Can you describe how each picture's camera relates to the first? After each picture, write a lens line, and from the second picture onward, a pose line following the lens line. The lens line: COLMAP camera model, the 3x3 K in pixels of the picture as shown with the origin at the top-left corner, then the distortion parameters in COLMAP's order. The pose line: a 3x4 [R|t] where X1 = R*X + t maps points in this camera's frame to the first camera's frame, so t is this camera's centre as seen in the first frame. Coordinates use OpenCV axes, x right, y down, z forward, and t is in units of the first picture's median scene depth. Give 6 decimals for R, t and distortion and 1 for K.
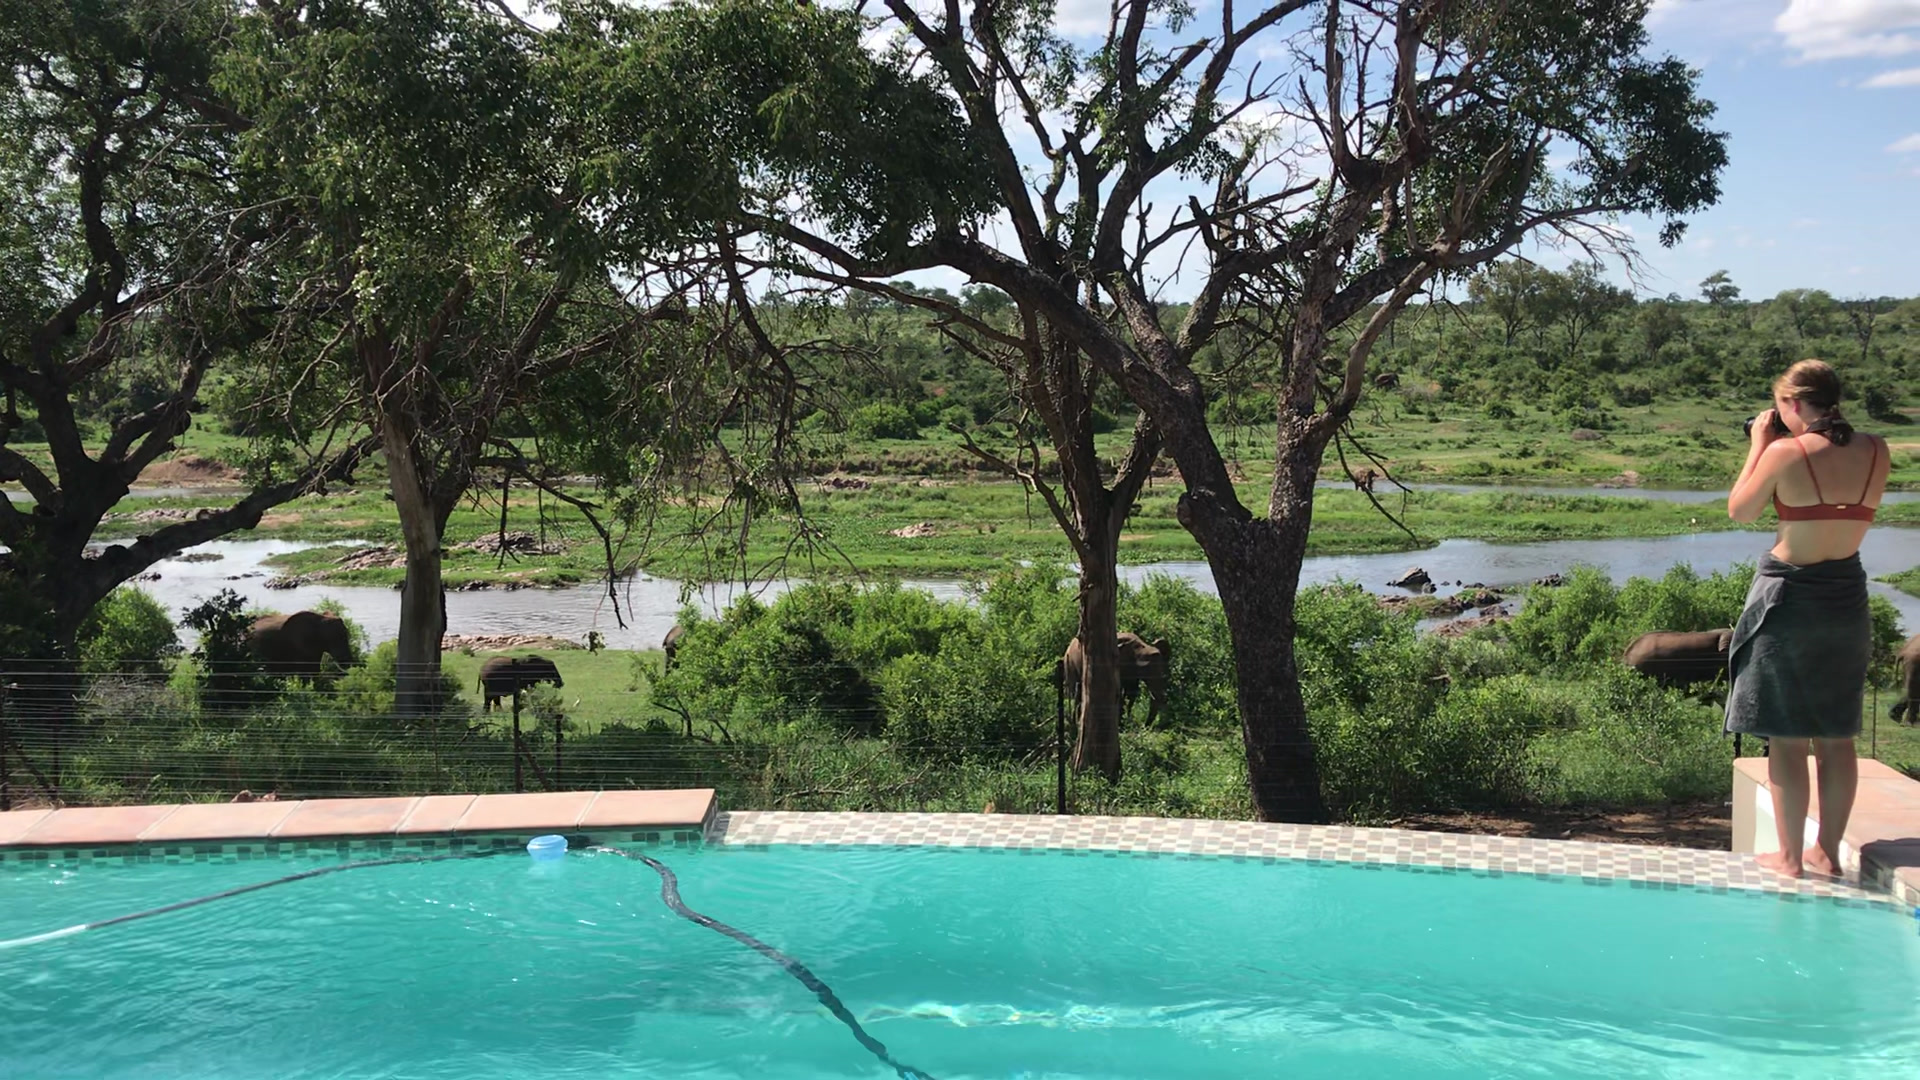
lens RADIAL K [[1854.5, 0, 968.0], [0, 1854.5, 526.6], [0, 0, 1]] dist [0.018879, 0.021559]
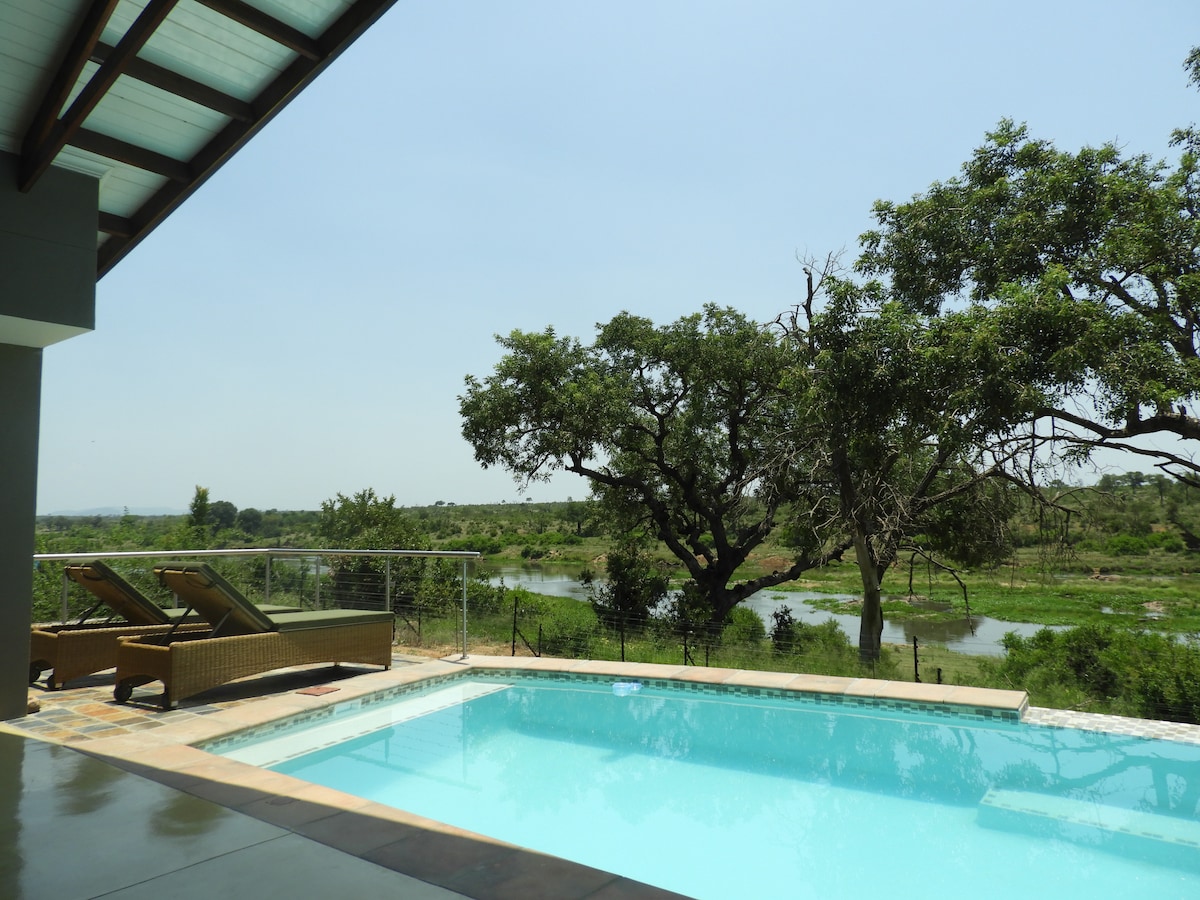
lens RADIAL K [[846.6, 0, 605.7], [0, 846.6, 453.5], [0, 0, 1]] dist [0.006177, -0.002395]
pose [[0.829908, -0.044463, -0.556126, -0.002695], [-0.046426, 0.987858, -0.148262, 0.012695], [0.555966, 0.148862, 0.817767, 0.022502]]
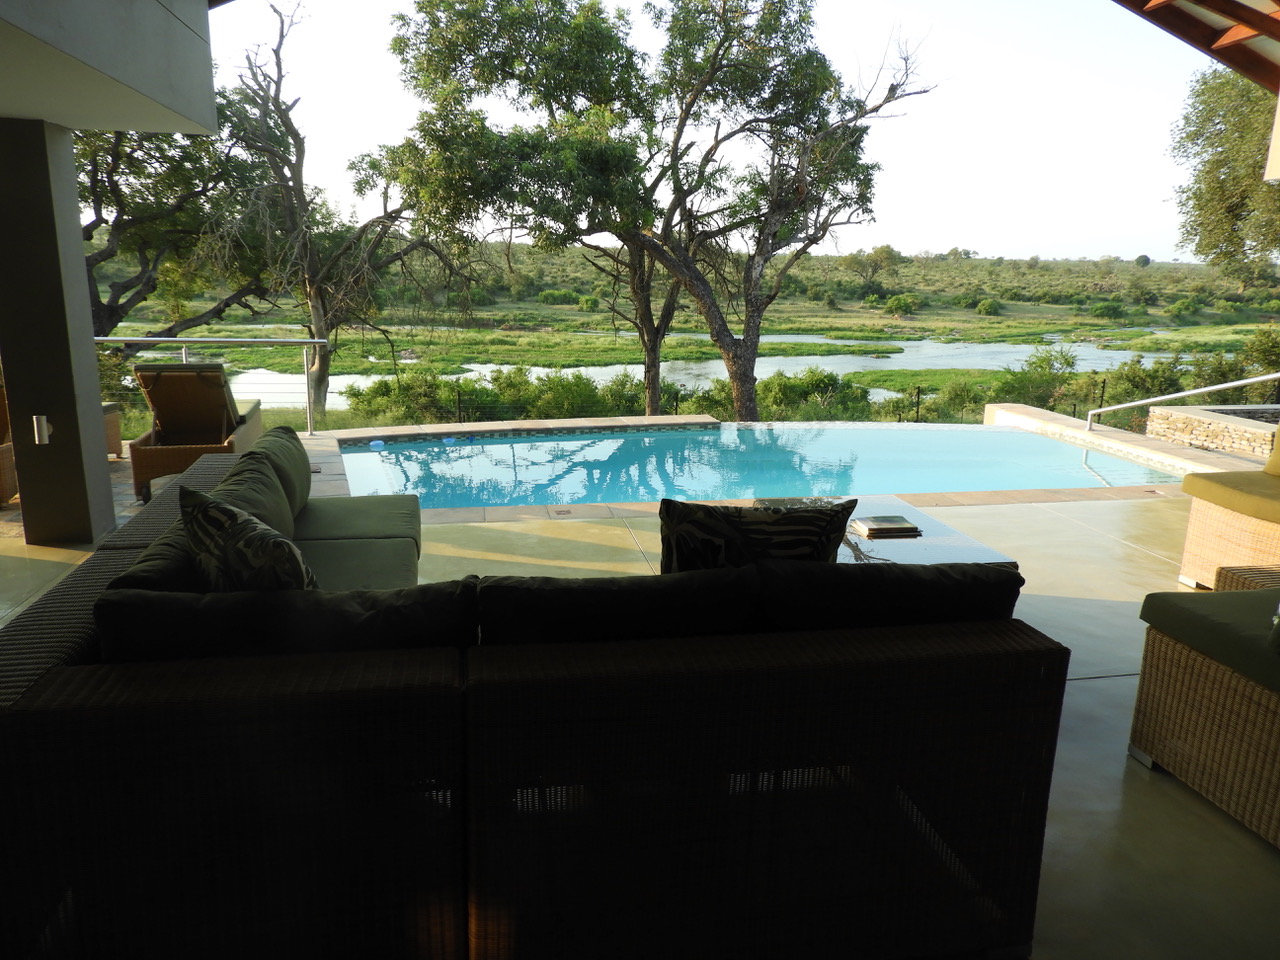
lens RADIAL K [[903.0, 0, 646.1], [0, 903.0, 483.8], [0, 0, 1]] dist [0.006177, -0.002395]
pose [[0.964065, -0.023863, 0.264591, -0.143252], [-0.013667, 0.990184, 0.139100, 0.010613], [-0.265313, -0.137717, 0.954276, -0.096025]]
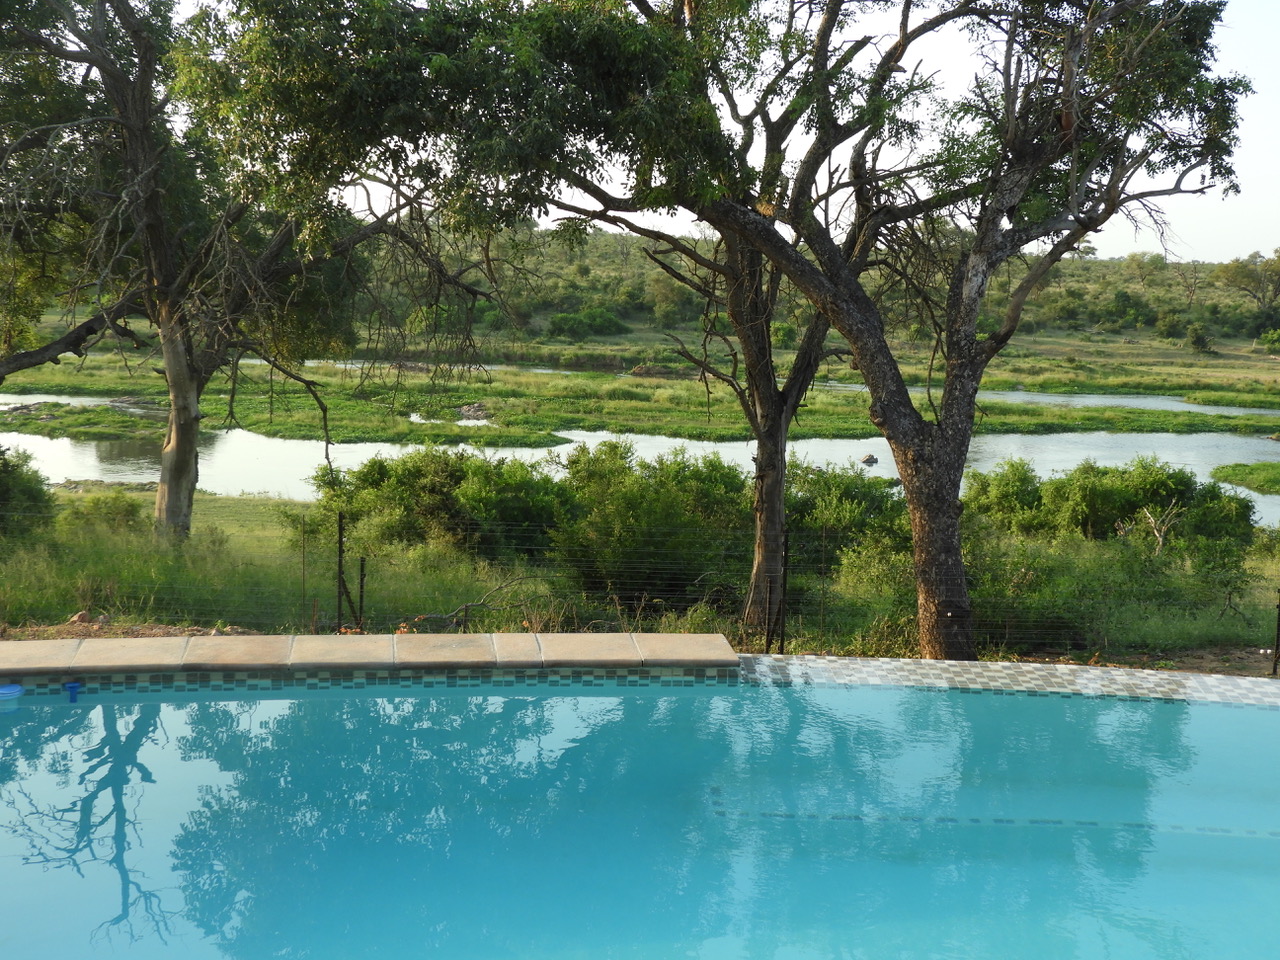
lens RADIAL K [[1483.4, 0, 640.0], [0, 1483.4, 480.0], [0, 0, 1]] dist [-0.011690, -0.040592]
pose [[0.993665, 0.036340, 0.106342, -0.067539], [-0.041383, 0.998102, 0.045612, -0.000995], [-0.104483, -0.049724, 0.993283, 0.006602]]
